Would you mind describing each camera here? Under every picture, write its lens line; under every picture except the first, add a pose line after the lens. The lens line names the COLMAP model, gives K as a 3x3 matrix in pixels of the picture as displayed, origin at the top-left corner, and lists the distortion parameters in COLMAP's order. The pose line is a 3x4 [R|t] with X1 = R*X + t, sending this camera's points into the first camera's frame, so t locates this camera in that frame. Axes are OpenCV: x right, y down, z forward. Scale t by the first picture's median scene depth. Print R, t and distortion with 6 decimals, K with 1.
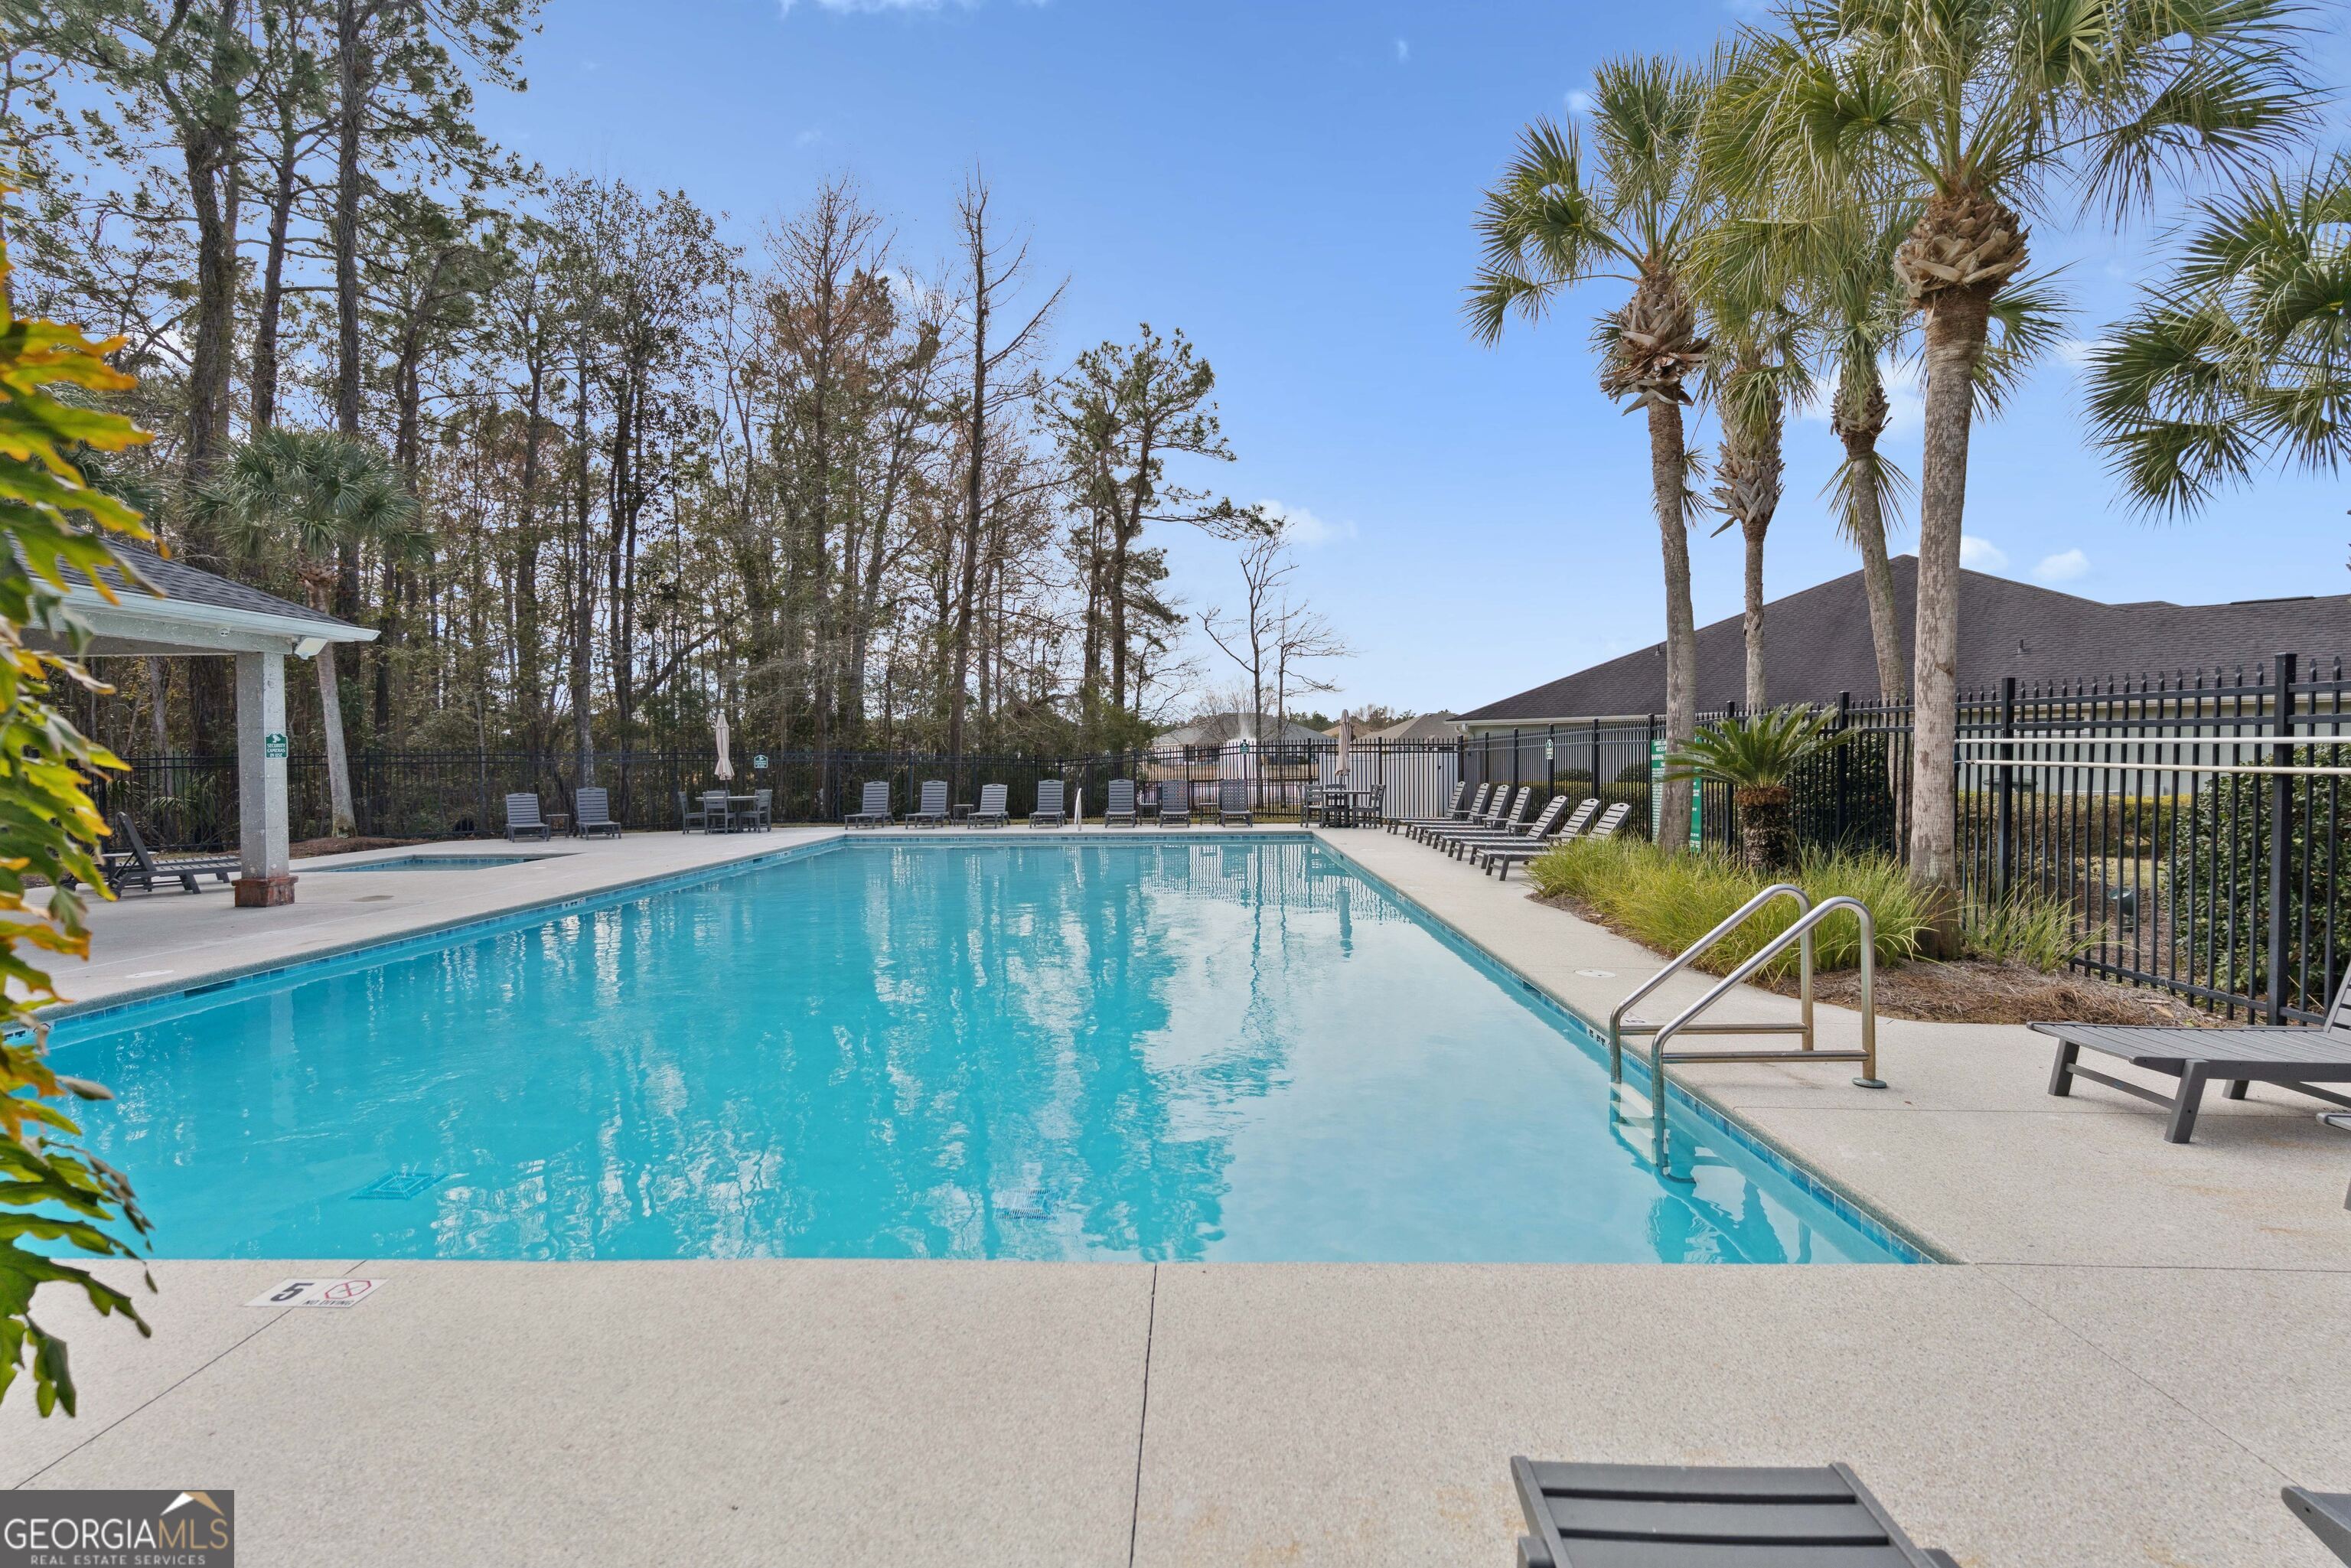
lens RADIAL K [[1118.6, 0, 1167.8], [0, 1118.6, 801.0], [0, 0, 1]] dist [0.001933, -0.000040]
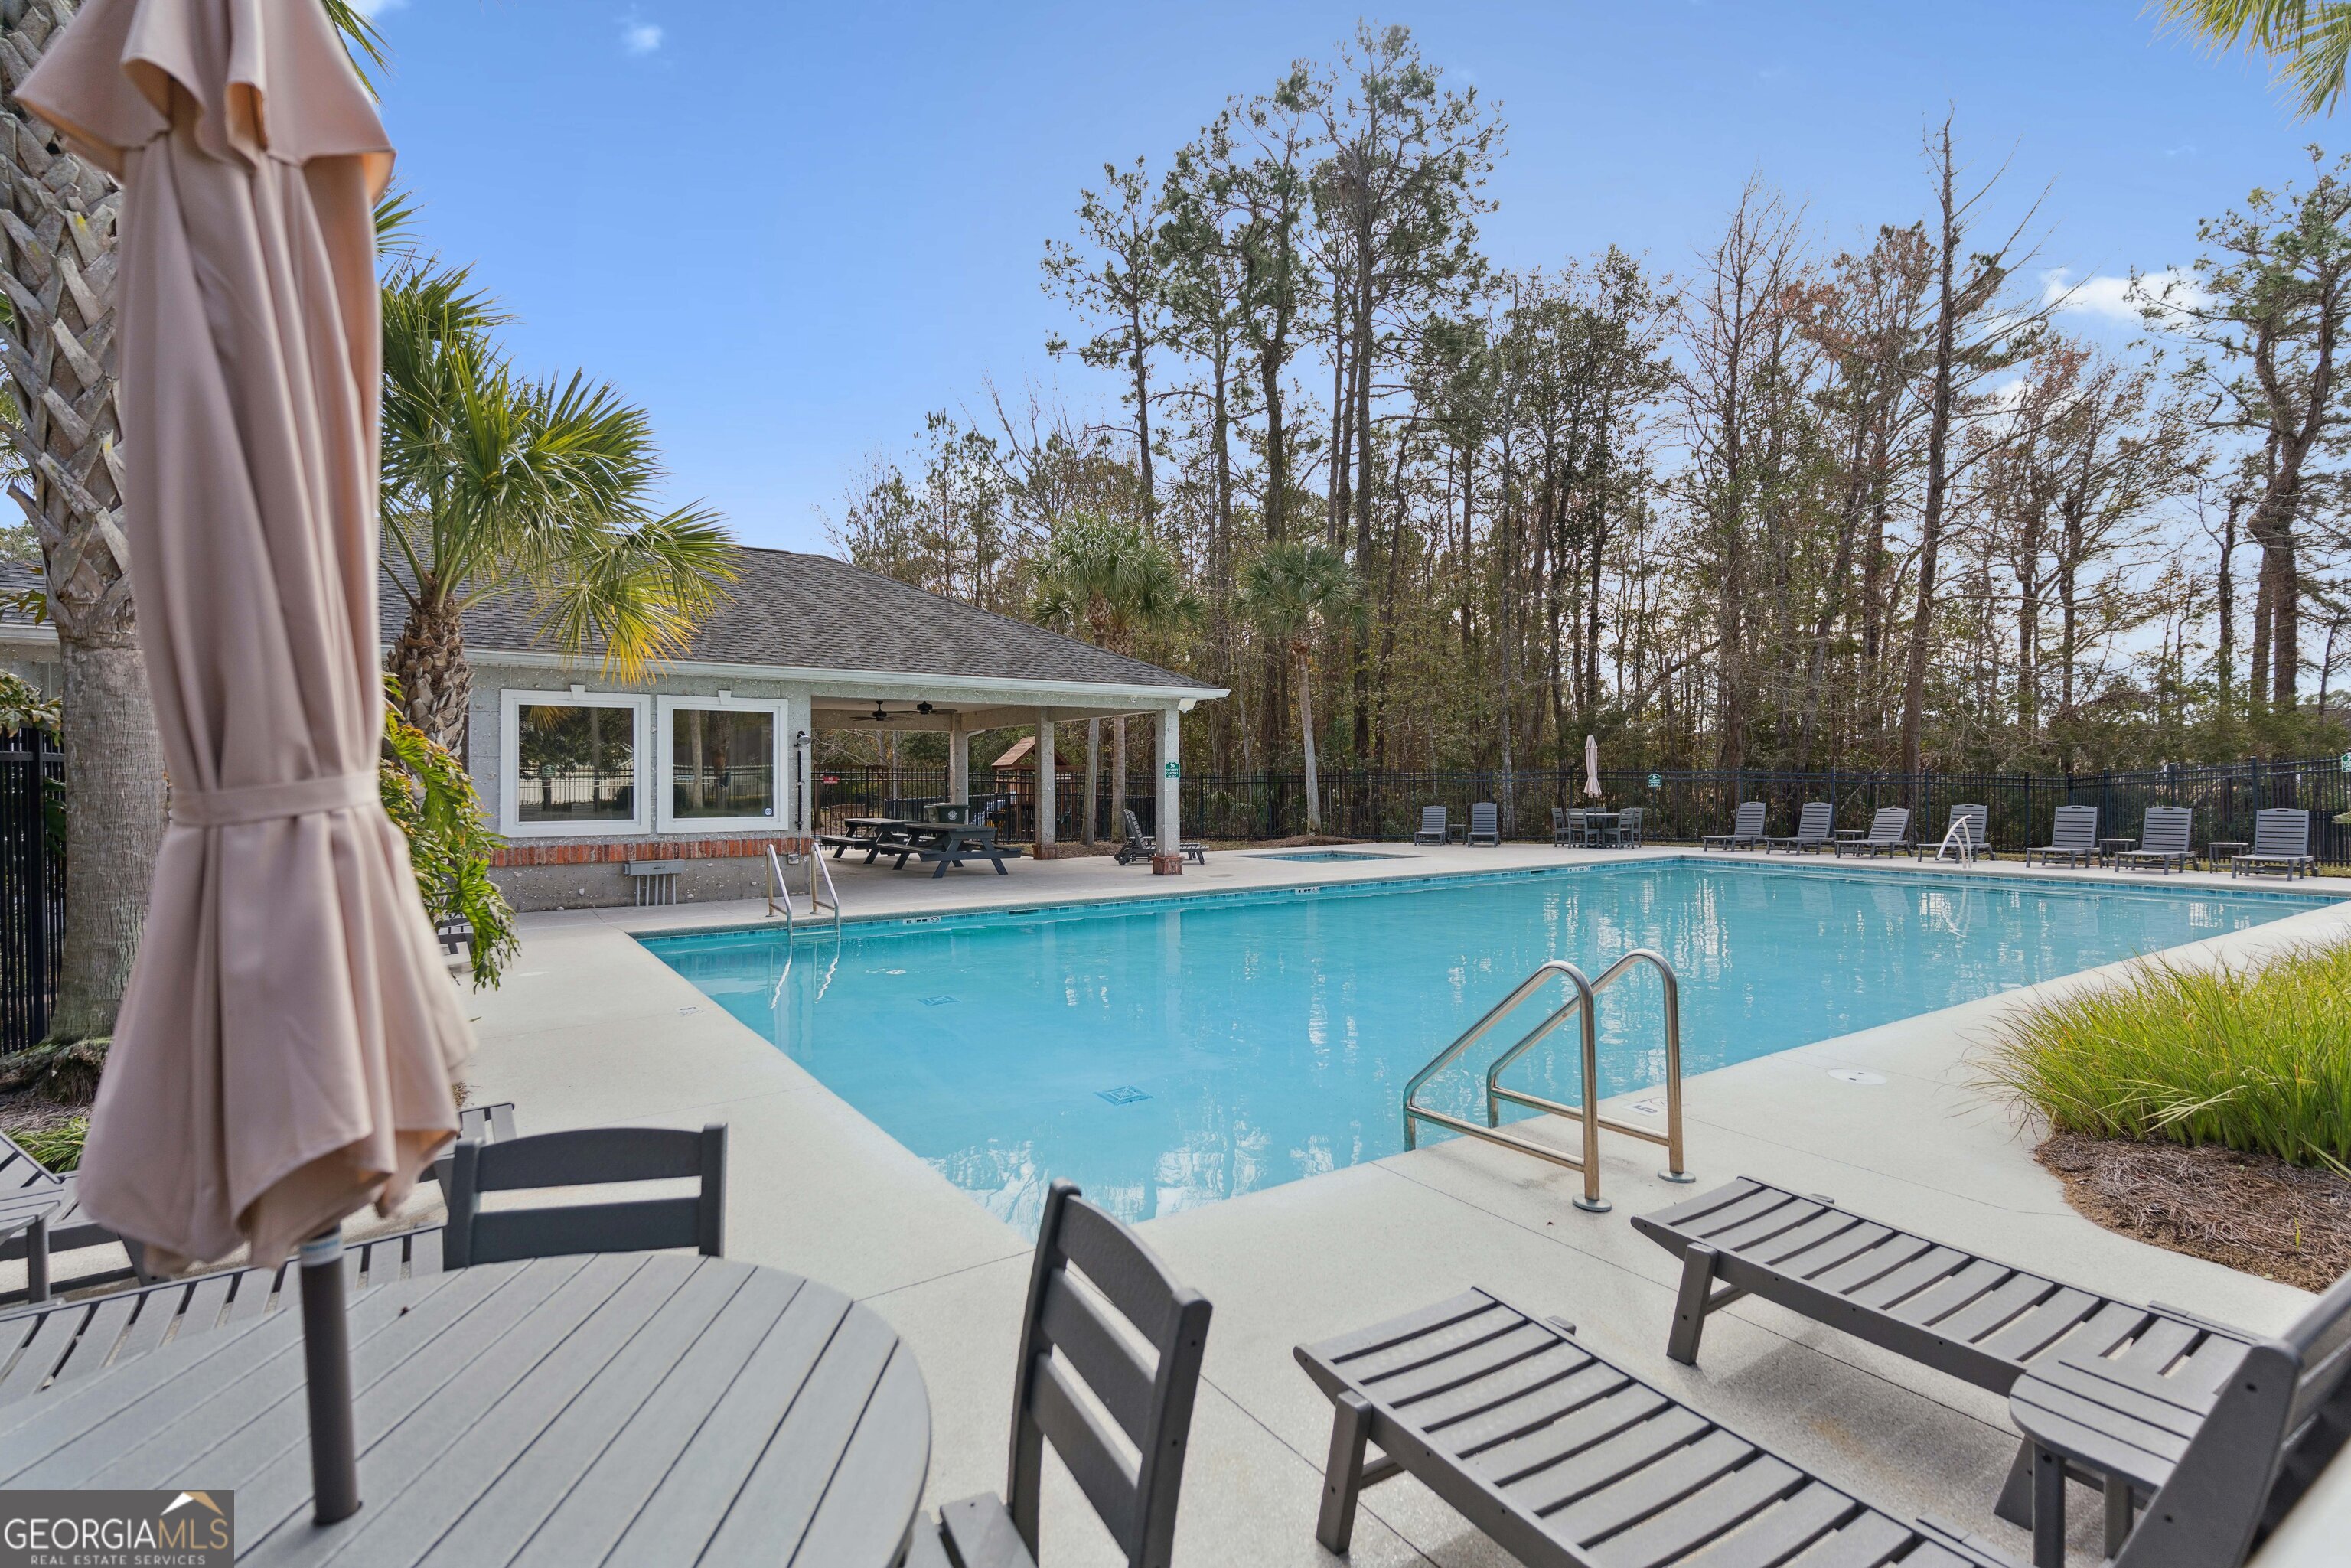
lens RADIAL K [[1118.6, 0, 1163.0], [0, 1118.6, 771.7], [0, 0, 1]] dist [0.001933, -0.000040]
pose [[0.572280, -0.002278, -0.820055, 0.243297], [-0.031453, 0.999199, -0.024725, -0.005117], [0.819455, 0.039943, 0.571750, 0.064698]]
